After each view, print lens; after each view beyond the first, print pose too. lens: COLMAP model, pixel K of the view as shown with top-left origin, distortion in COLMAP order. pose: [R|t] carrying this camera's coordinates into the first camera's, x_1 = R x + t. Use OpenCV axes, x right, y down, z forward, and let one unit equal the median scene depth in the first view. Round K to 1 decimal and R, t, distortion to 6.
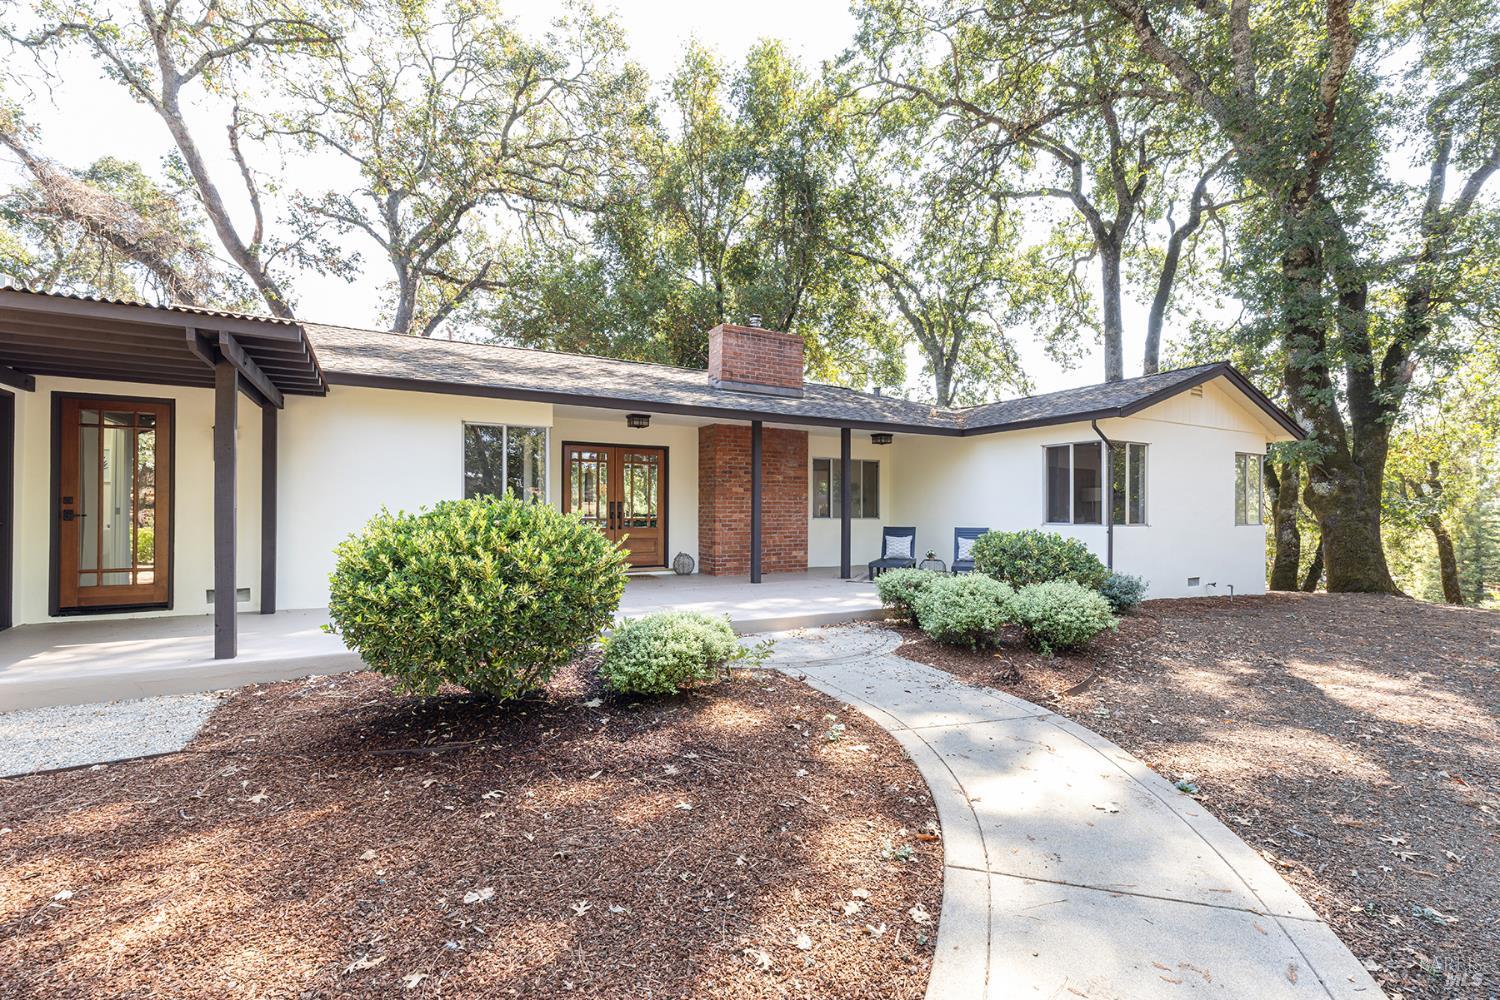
lens RADIAL K [[671.4, 0, 736.9], [0, 671.4, 505.7], [0, 0, 1]] dist [0.006758, -0.001169]
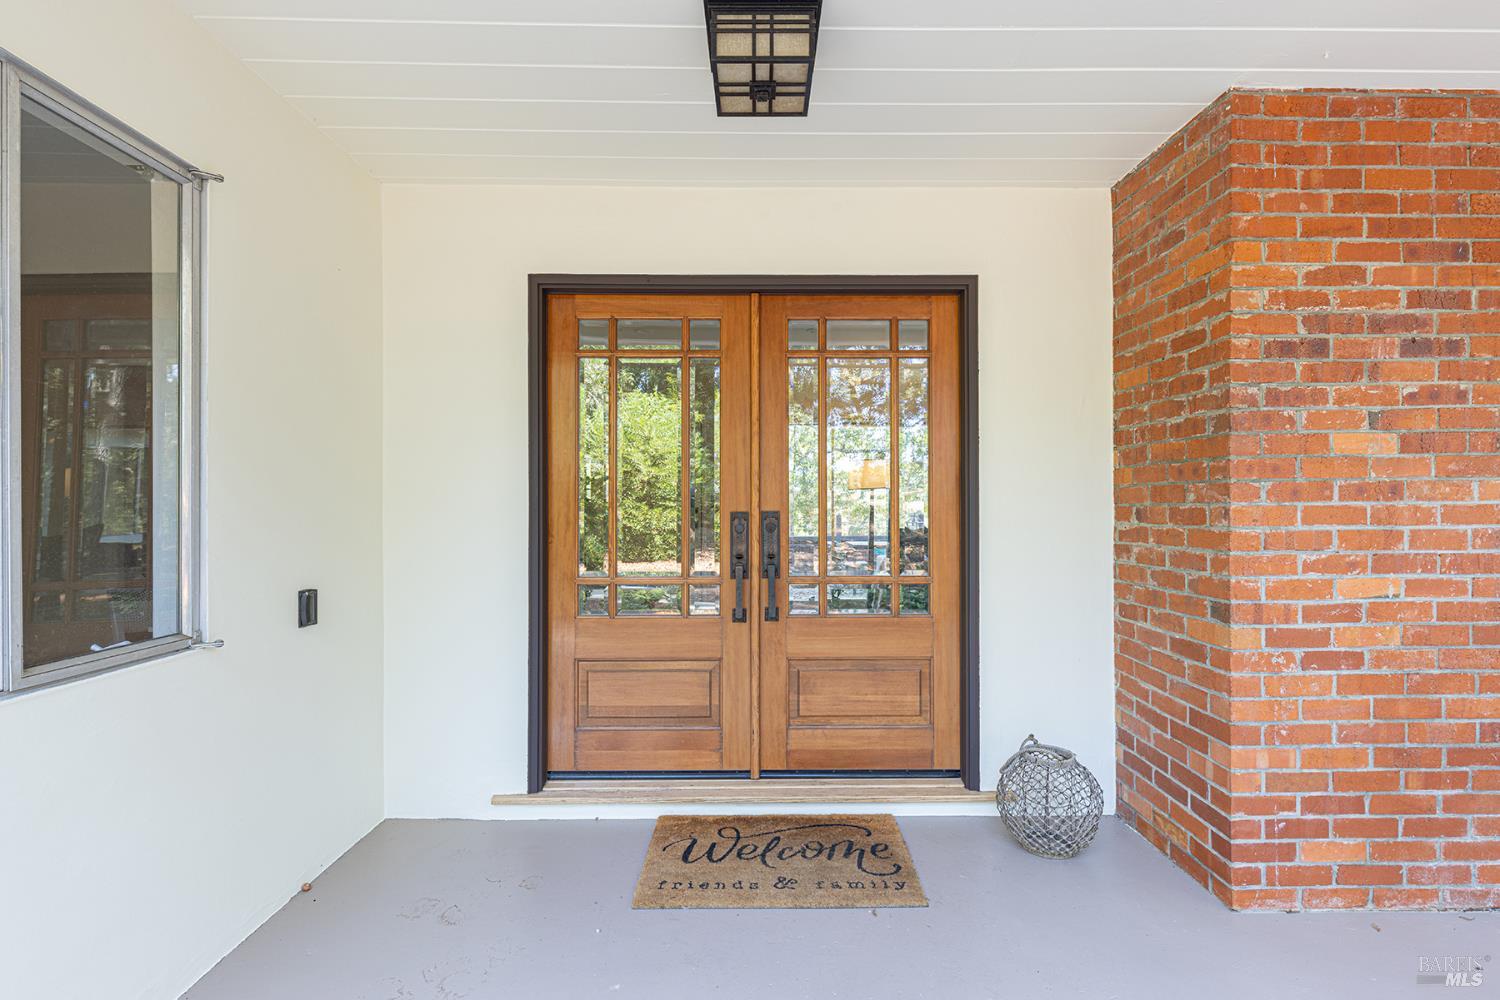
lens RADIAL K [[691.7, 0, 768.1], [0, 691.7, 504.4], [0, 0, 1]] dist [-0.002434, -0.000025]
pose [[0.893780, -0.006113, -0.448463, -0.055949], [0.006502, 0.999979, -0.000672, -0.007458], [0.448458, -0.002315, 0.893801, 0.716155]]
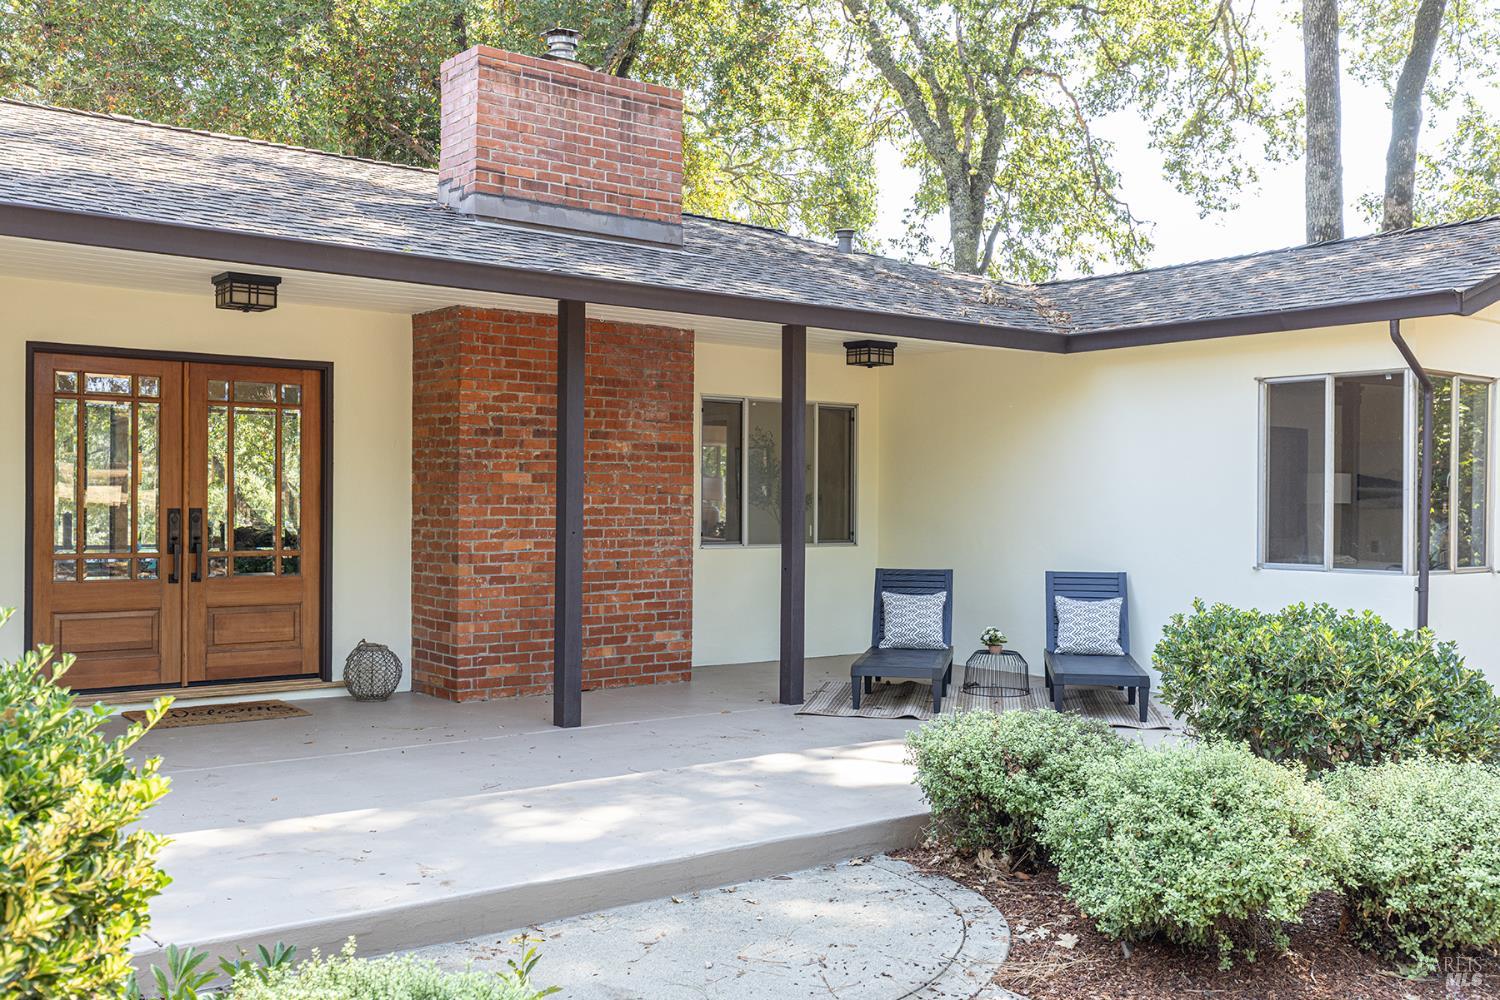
lens RADIAL K [[1489.6, 0, 757.2], [0, 1489.6, 506.5], [0, 0, 1]] dist [0.008185, 0.000000]
pose [[0.984806, 0.002961, 0.173636, -0.010814], [-0.004526, 0.999953, 0.008618, -0.014113], [-0.173602, -0.009273, 0.984772, 0.121740]]
